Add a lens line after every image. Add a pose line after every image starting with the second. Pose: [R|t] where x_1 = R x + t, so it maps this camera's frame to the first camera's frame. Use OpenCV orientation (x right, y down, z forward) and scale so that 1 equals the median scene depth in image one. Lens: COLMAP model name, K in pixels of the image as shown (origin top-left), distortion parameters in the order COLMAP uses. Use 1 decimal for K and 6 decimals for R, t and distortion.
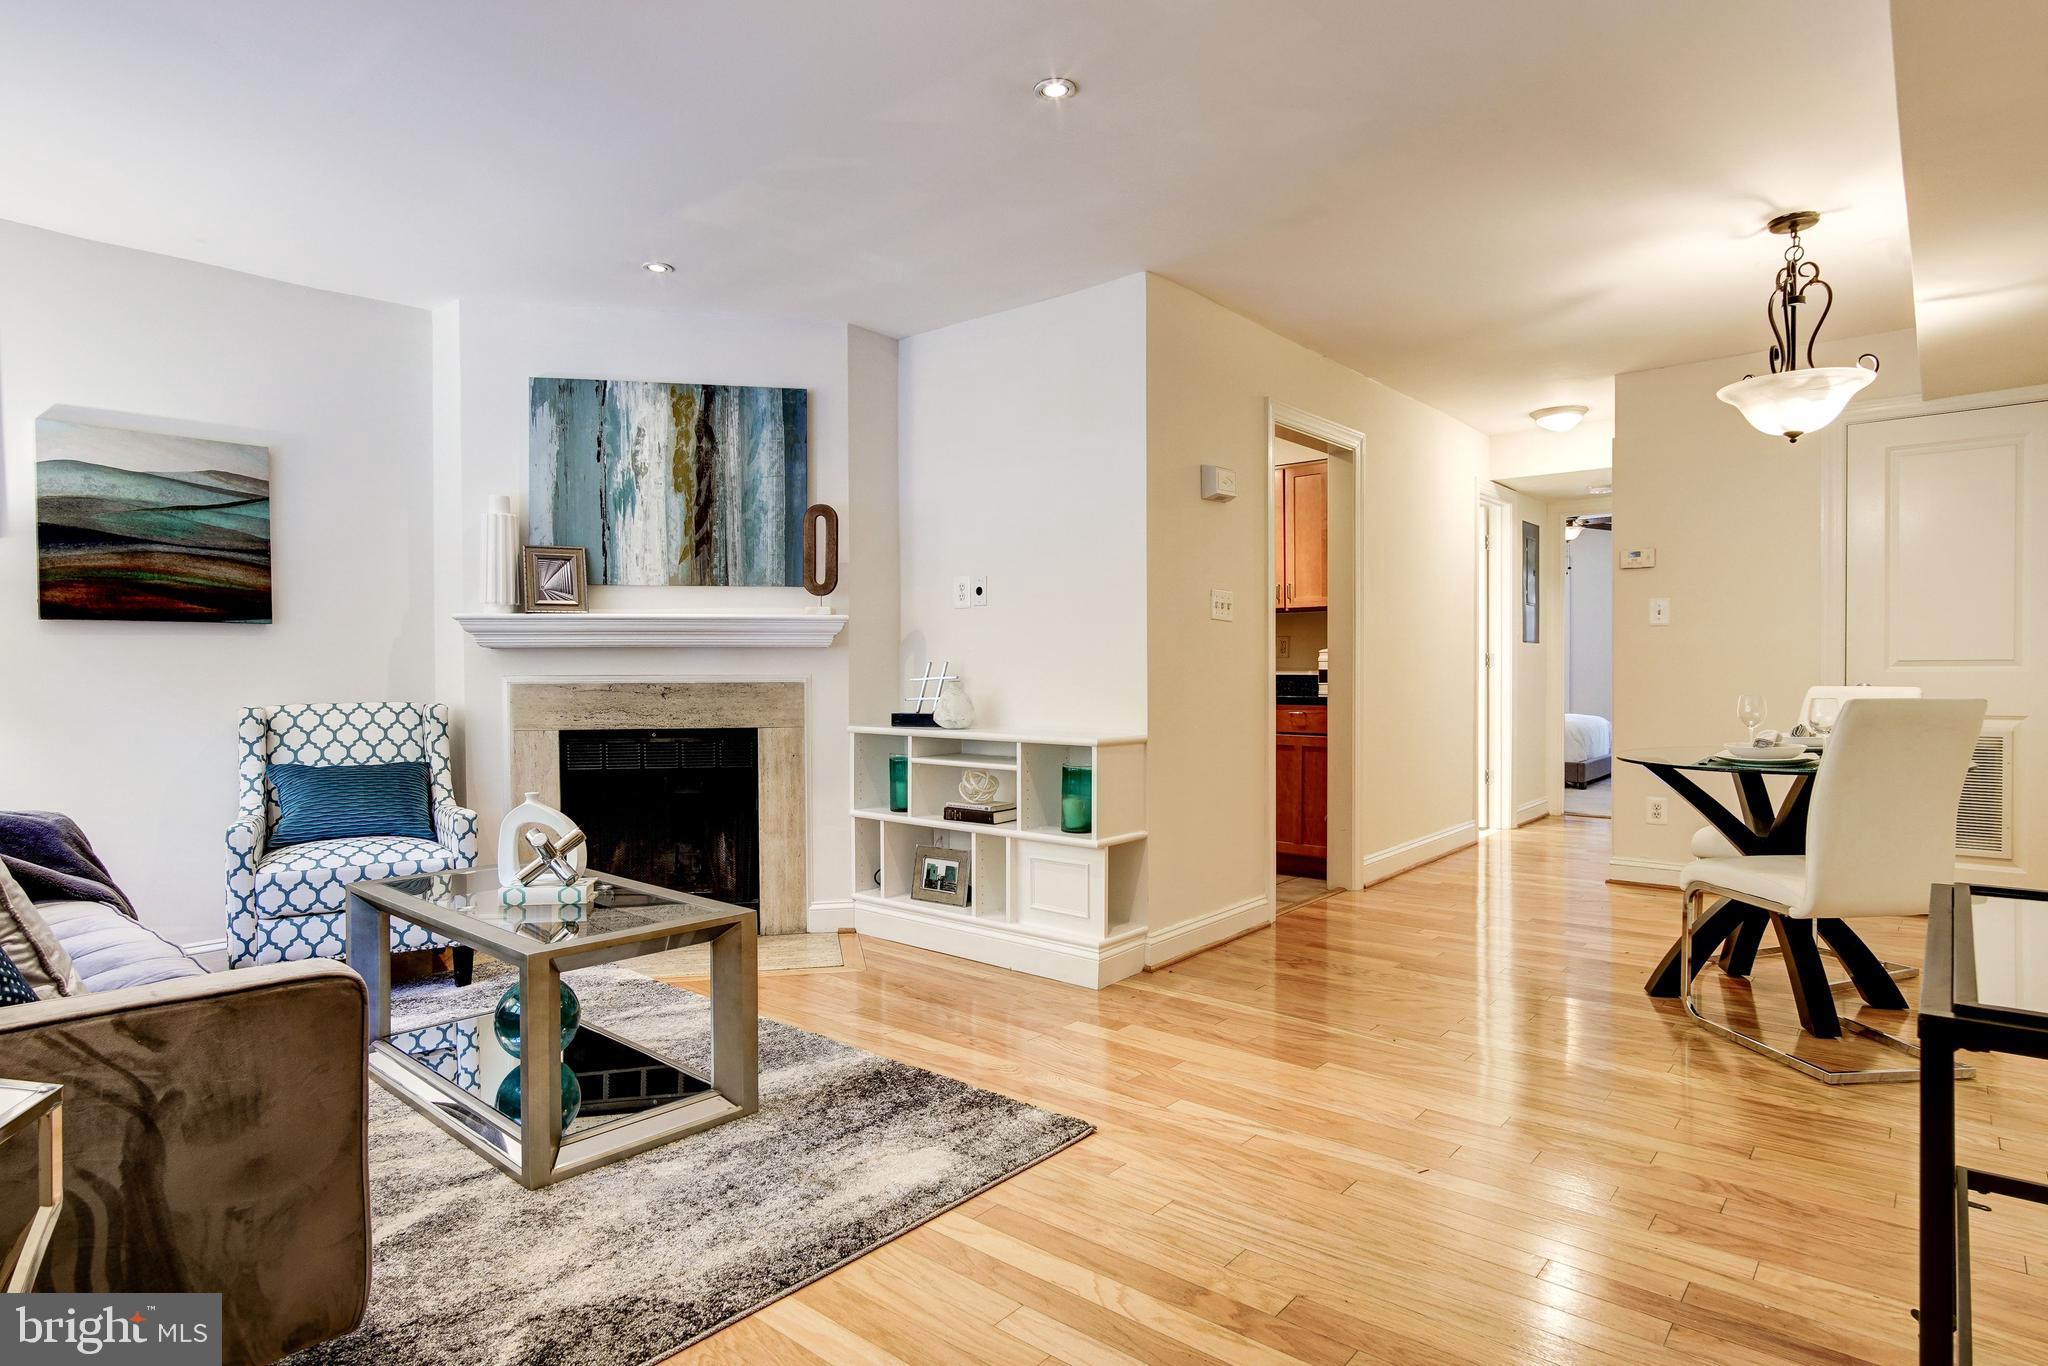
lens RADIAL K [[1113.8, 0, 1018.3], [0, 1113.8, 687.2], [0, 0, 1]] dist [-0.023377, 0.011146]
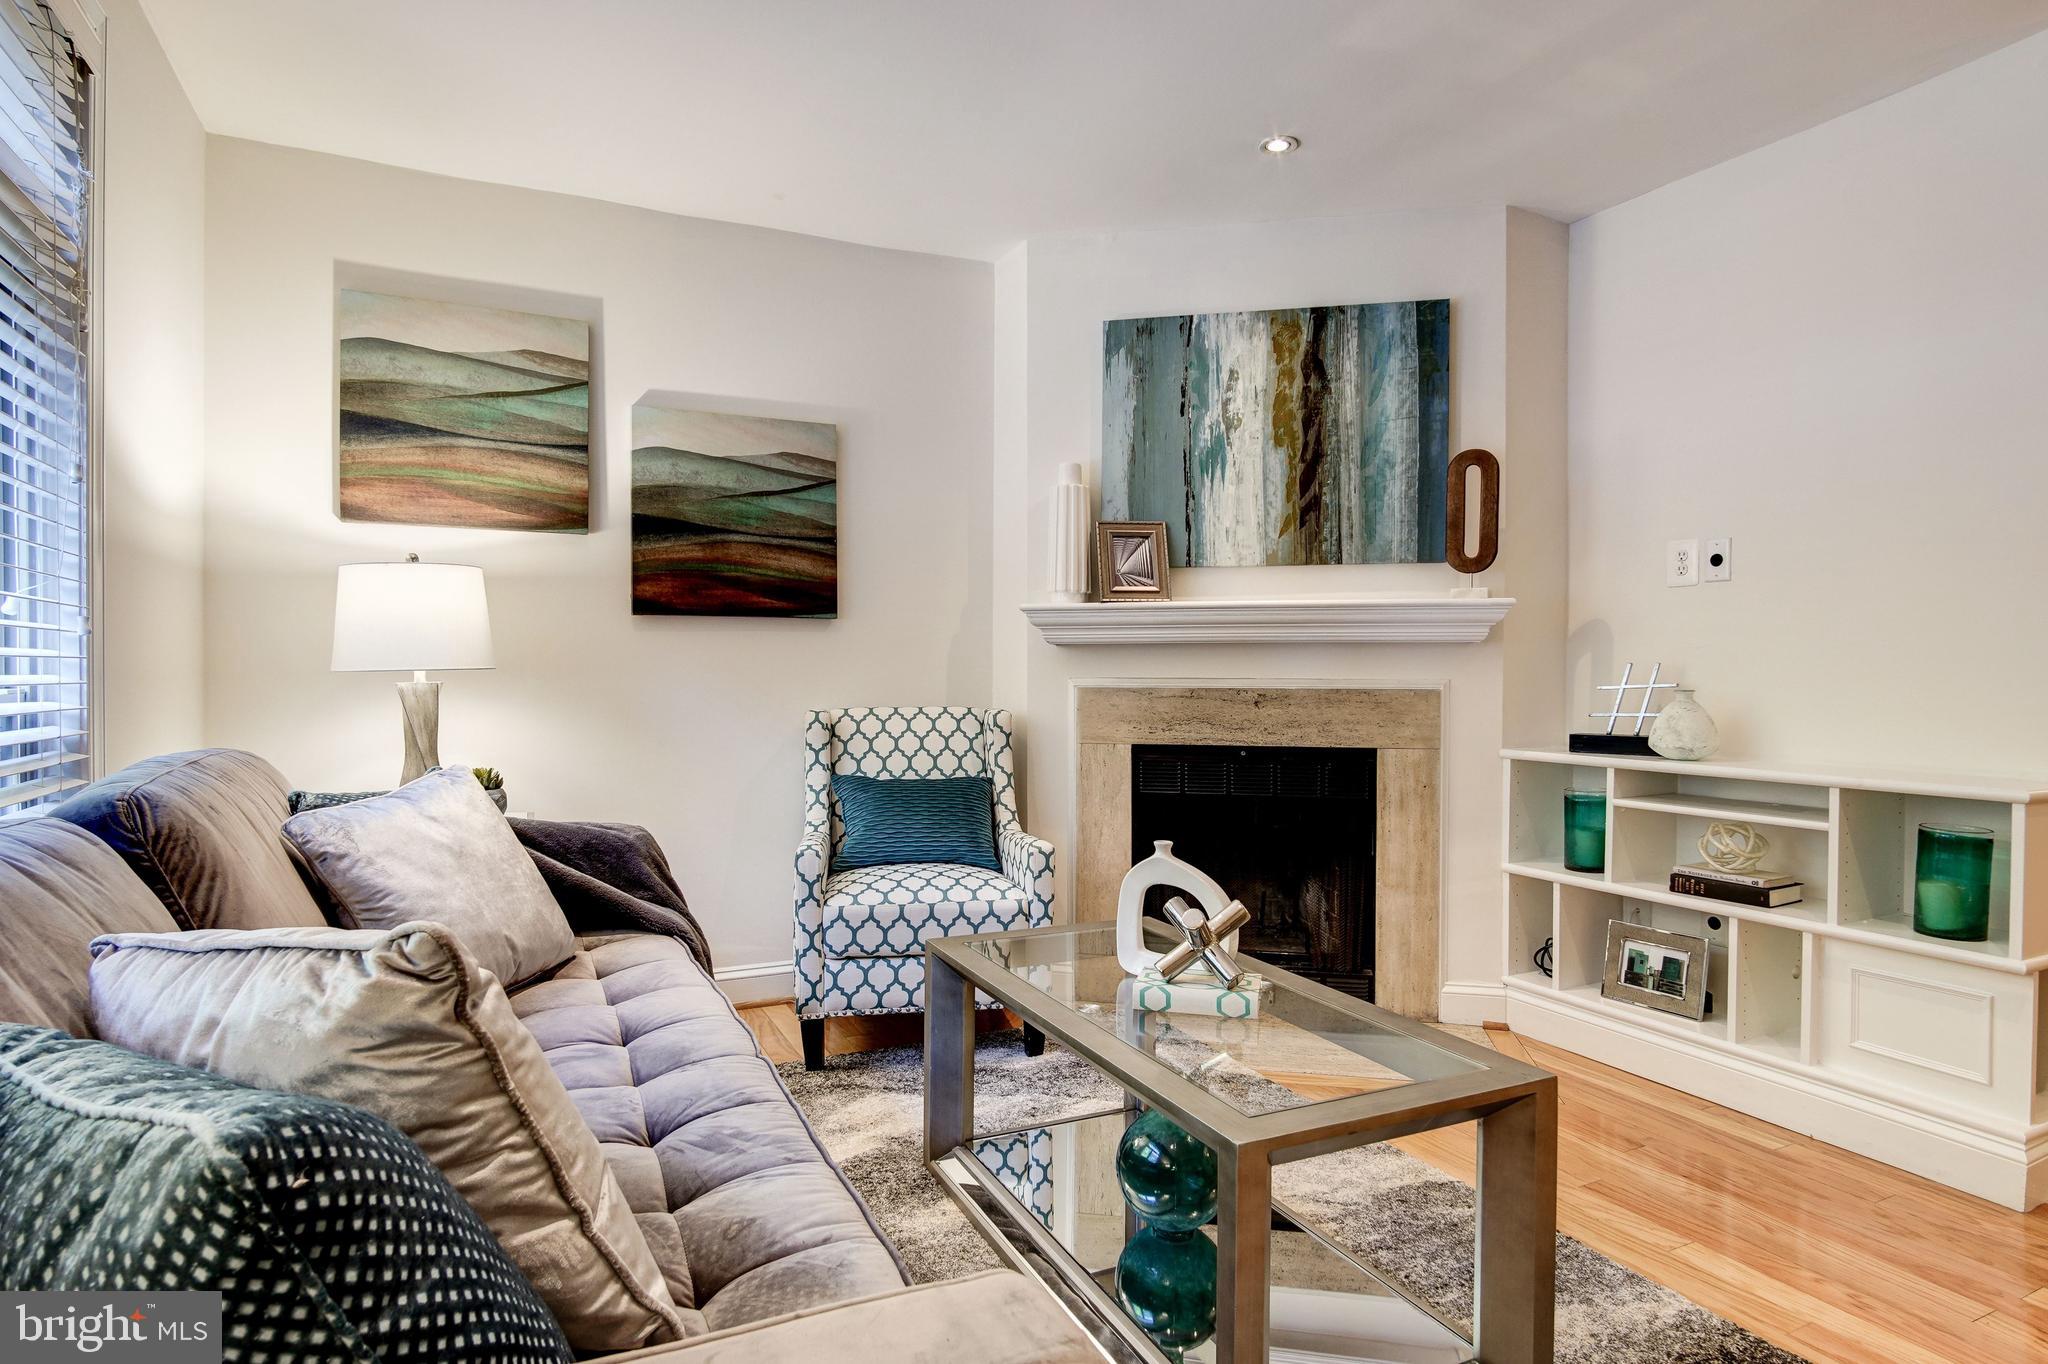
lens RADIAL K [[1086.2, 0, 1008.6], [0, 1086.2, 685.1], [0, 0, 1]] dist [-0.012897, -0.000438]
pose [[0.915622, 0.010008, -0.401917, -0.172529], [-0.012619, 0.999913, -0.003849, -0.001010], [0.401843, 0.008596, 0.915668, 0.220733]]
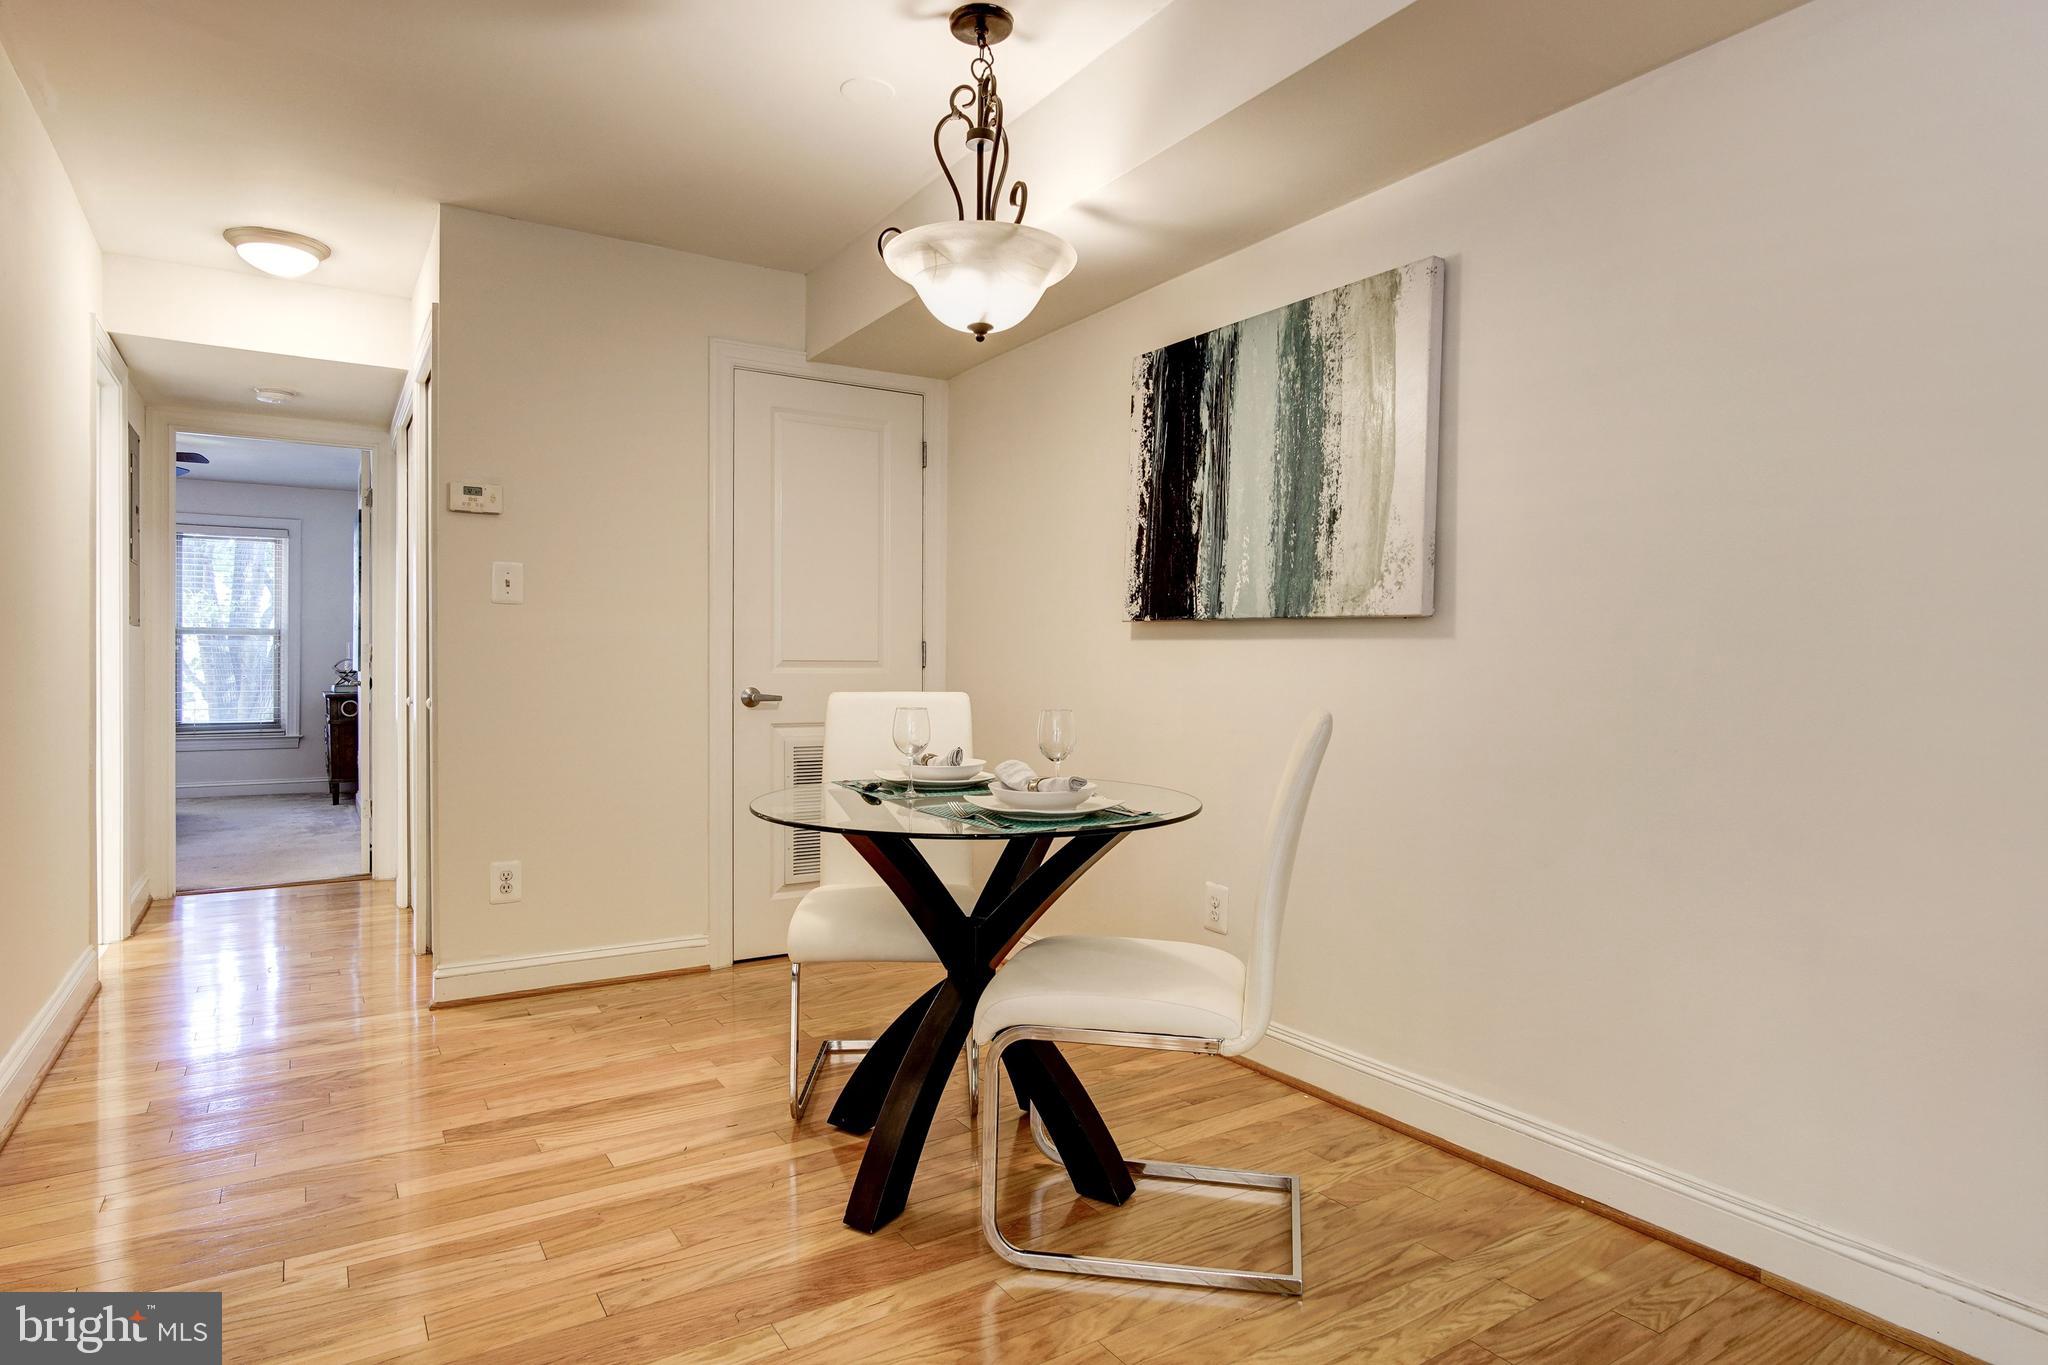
lens RADIAL K [[1113.8, 0, 1023.5], [0, 1113.8, 667.9], [0, 0, 1]] dist [-0.023377, 0.011146]
pose [[0.291751, 0.011443, 0.956426, 0.036855], [0.009170, 0.999849, -0.014760, -0.004758], [-0.956450, 0.013077, 0.291602, 0.634800]]
